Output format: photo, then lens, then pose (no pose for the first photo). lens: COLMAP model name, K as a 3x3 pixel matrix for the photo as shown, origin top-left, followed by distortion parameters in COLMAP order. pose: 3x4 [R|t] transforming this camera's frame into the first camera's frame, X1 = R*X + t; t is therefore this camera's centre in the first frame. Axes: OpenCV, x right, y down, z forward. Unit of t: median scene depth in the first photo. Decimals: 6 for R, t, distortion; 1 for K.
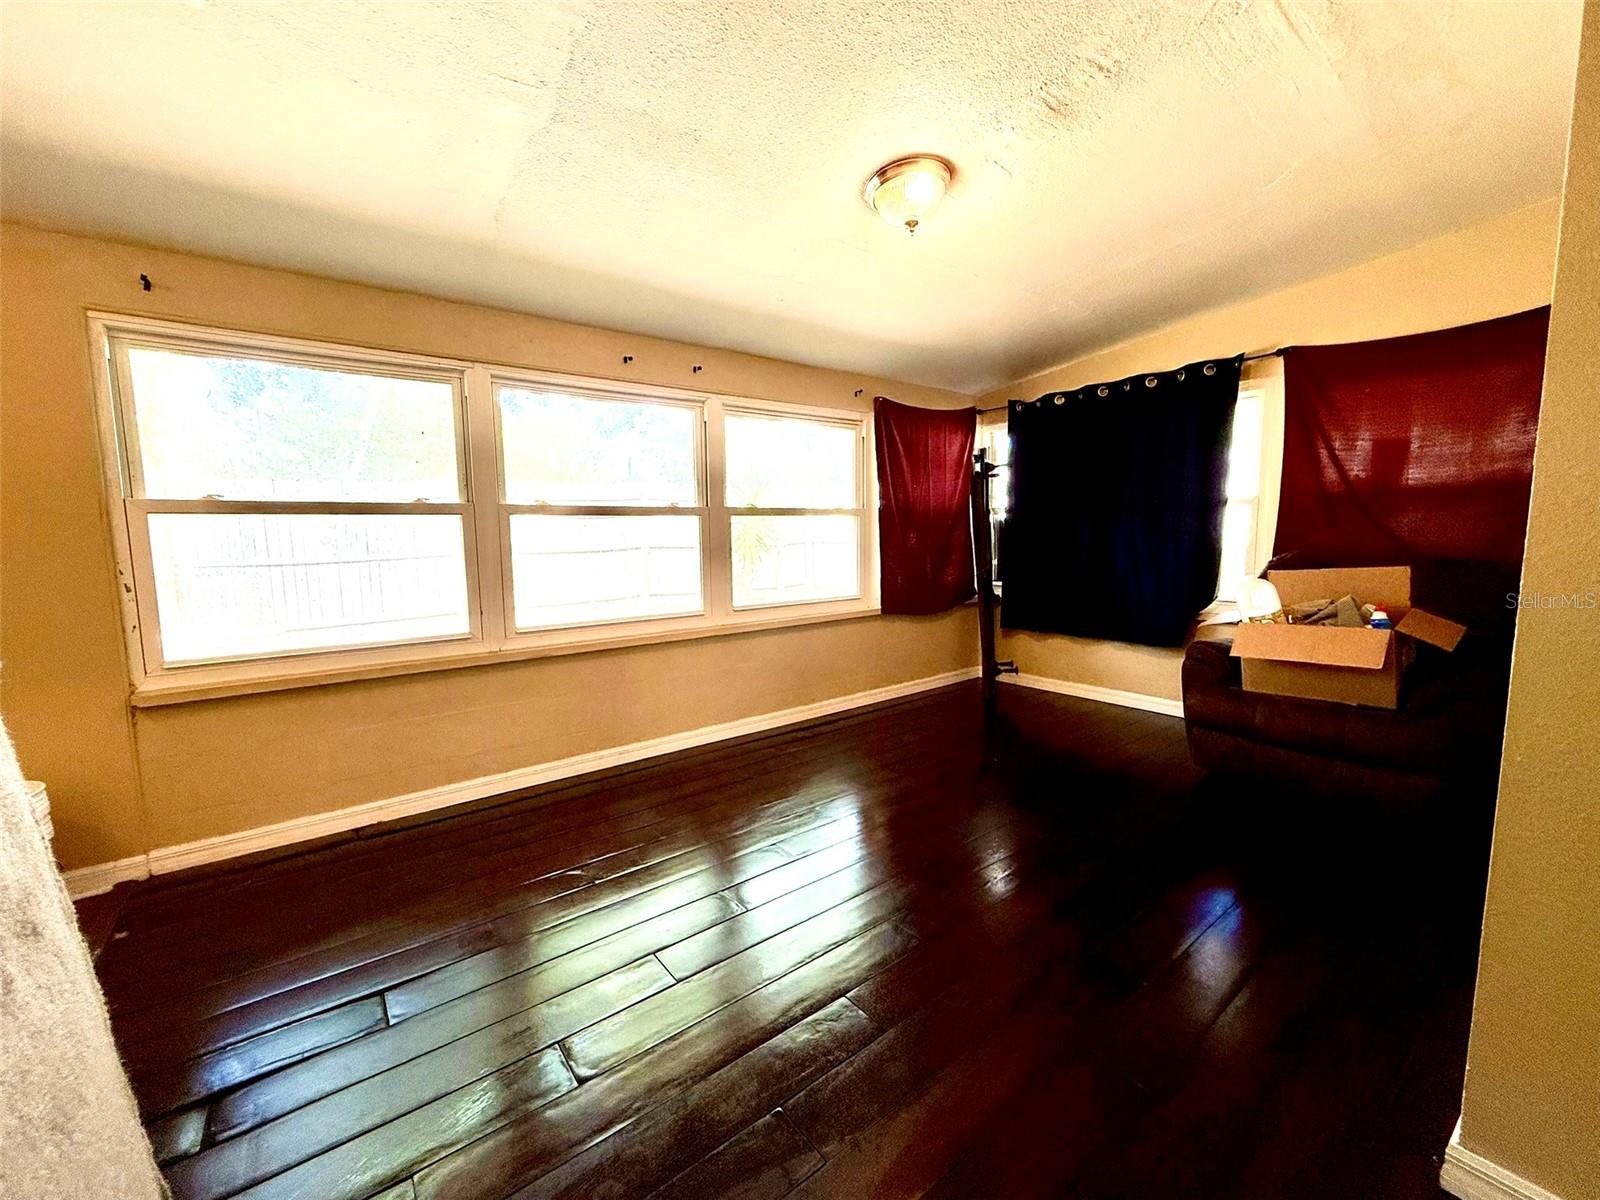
lens RADIAL K [[638.9, 0, 797.4], [0, 638.9, 599.8], [0, 0, 1]] dist [0.000785, -0.000272]
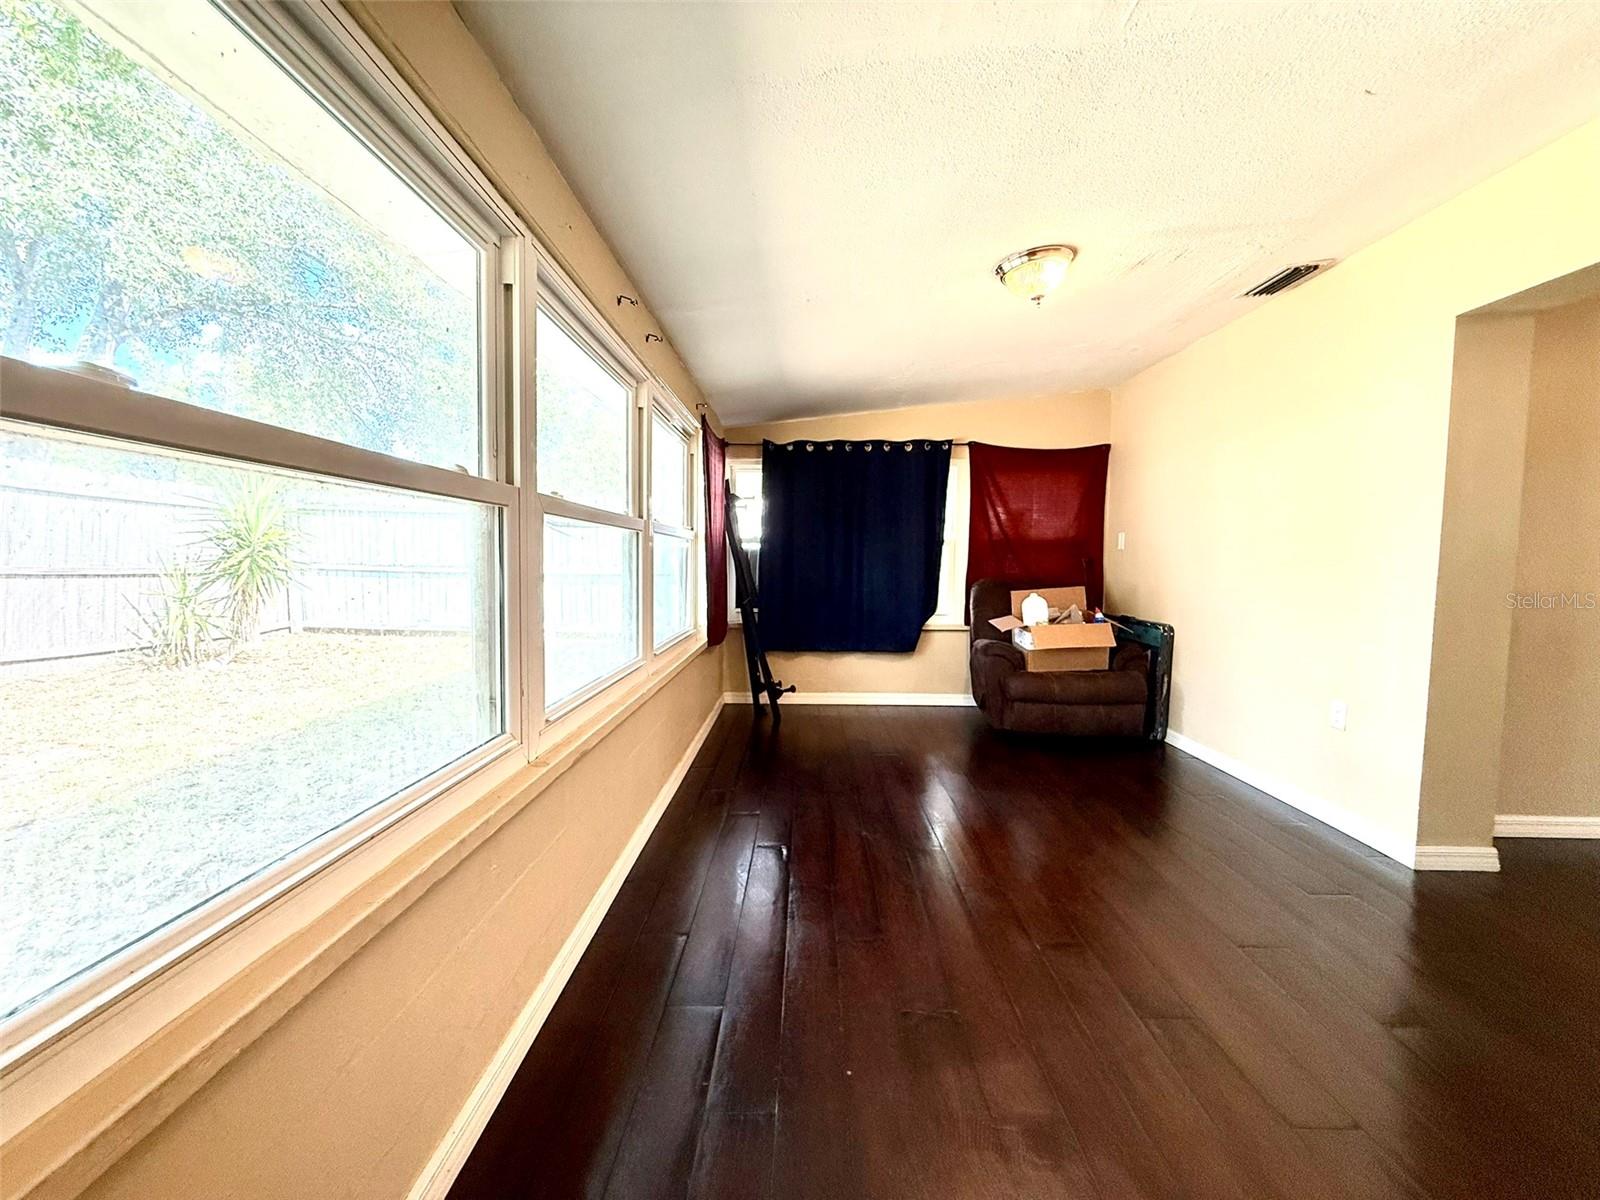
lens RADIAL K [[638.9, 0, 801.5], [0, 638.9, 595.0], [0, 0, 1]] dist [0.000785, -0.000272]
pose [[0.612931, -0.021336, 0.789848, -0.613240], [0.066545, 0.997478, -0.024695, -0.026305], [-0.787329, 0.067697, 0.612805, 0.395741]]
